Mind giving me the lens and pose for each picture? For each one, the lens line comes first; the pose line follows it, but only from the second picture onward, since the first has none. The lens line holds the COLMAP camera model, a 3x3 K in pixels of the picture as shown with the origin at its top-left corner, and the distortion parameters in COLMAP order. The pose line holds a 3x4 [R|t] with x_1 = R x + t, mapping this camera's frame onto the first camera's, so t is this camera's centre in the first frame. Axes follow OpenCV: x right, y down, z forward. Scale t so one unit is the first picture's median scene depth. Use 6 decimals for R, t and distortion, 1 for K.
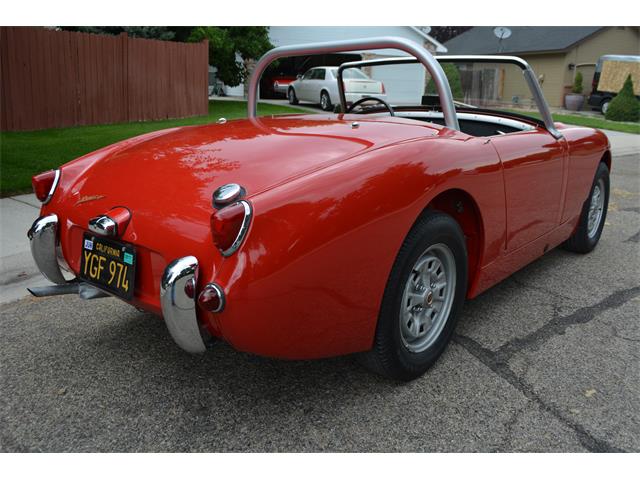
lens RADIAL K [[533.8, 0, 314.0], [0, 533.8, 240.4], [0, 0, 1]] dist [-0.067053, 0.002617]
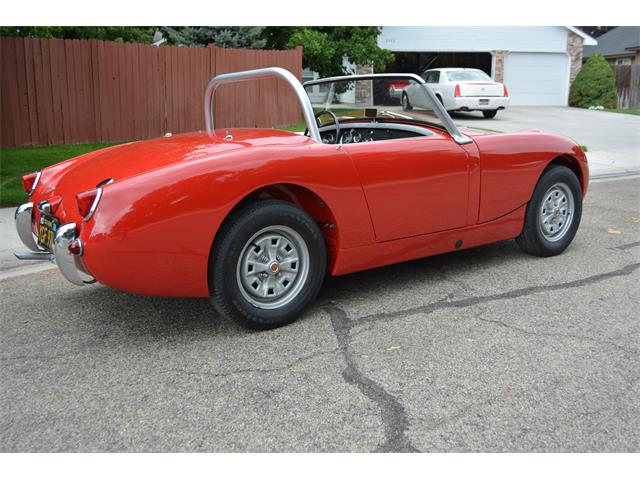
lens RADIAL K [[615.3, 0, 320.0], [0, 615.3, 240.0], [0, 0, 1]] dist [-0.058911, -0.000157]
pose [[0.974707, 0.021500, -0.222449, 0.495313], [-0.030792, 0.998788, -0.038389, 0.071710], [0.221355, 0.044268, 0.974188, -0.339979]]
